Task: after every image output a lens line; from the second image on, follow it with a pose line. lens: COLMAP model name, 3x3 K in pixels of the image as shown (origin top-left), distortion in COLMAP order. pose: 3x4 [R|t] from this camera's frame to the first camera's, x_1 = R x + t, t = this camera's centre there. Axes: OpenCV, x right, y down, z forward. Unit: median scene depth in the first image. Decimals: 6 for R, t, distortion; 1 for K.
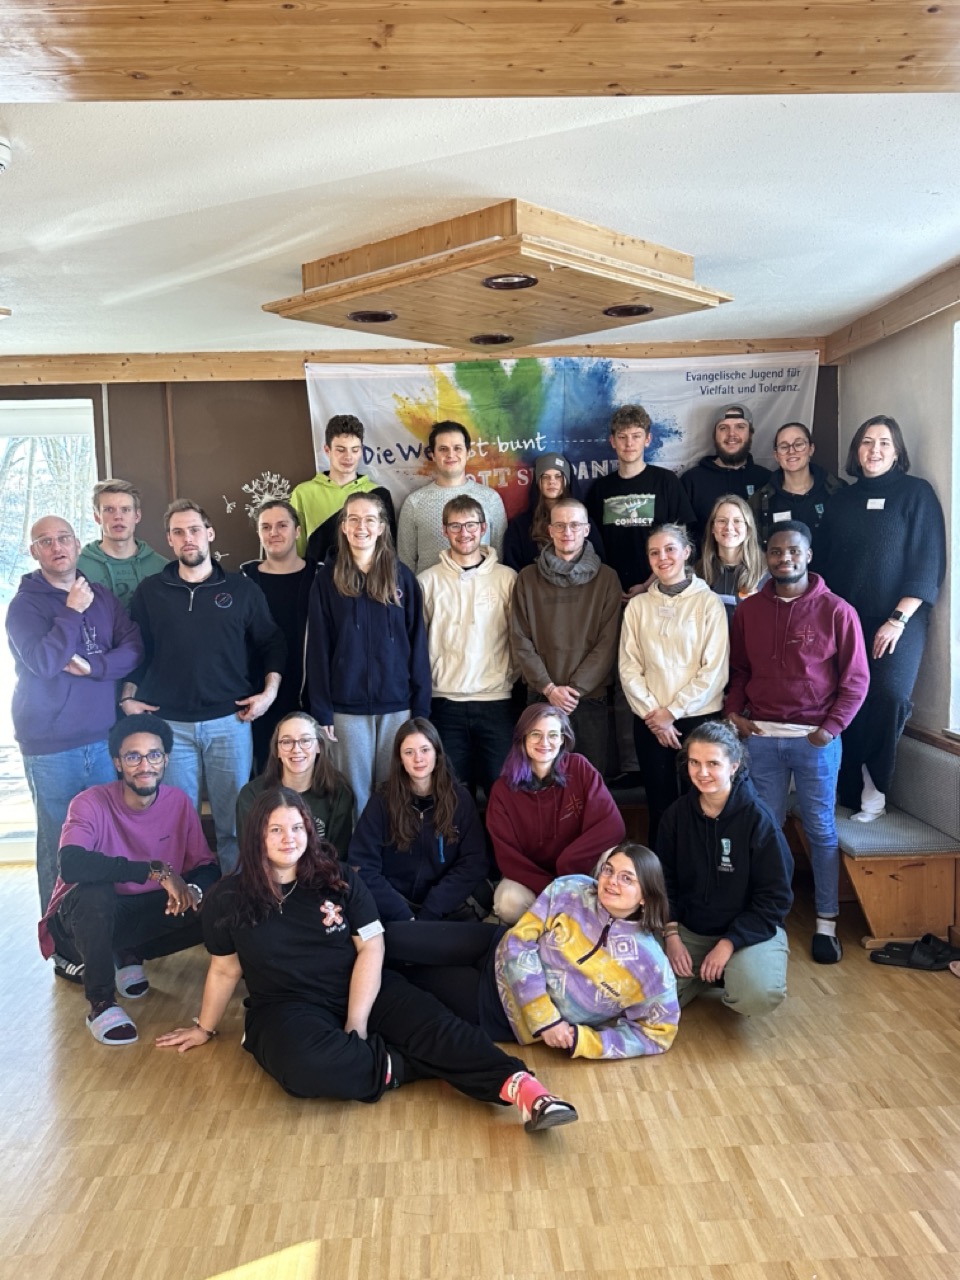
lens RADIAL K [[1130.8, 0, 483.8], [0, 1130.8, 643.8], [0, 0, 1]] dist [0.013002, -0.029236]
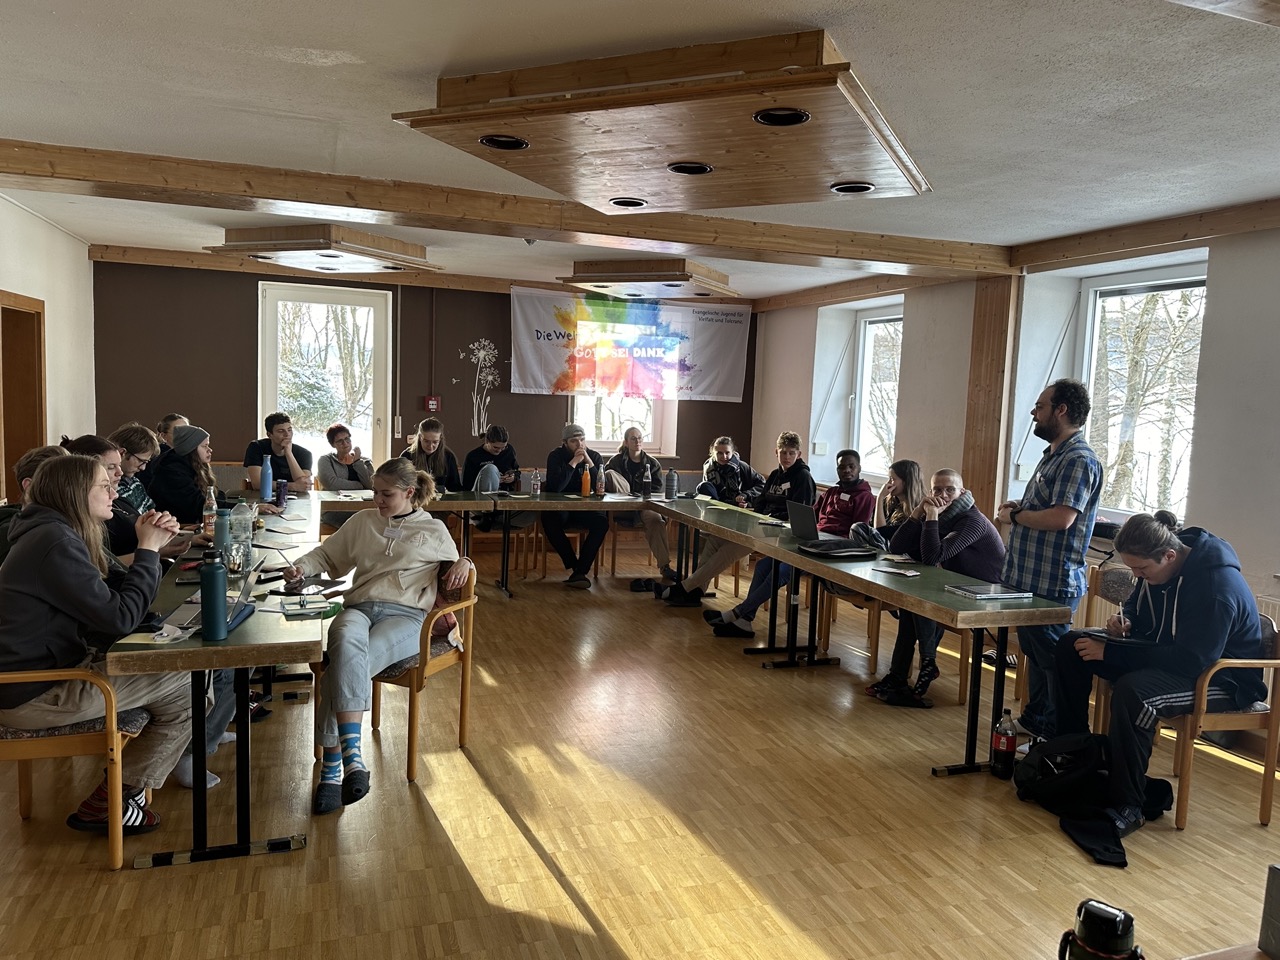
lens RADIAL K [[913.7, 0, 647.1], [0, 913.7, 474.7], [0, 0, 1]] dist [0.024192, -0.038080]
pose [[0.953308, 0.045870, 0.298496, -0.688049], [-0.049327, 0.998774, 0.004053, 0.103719], [-0.297945, -0.018588, 0.954402, -1.016064]]
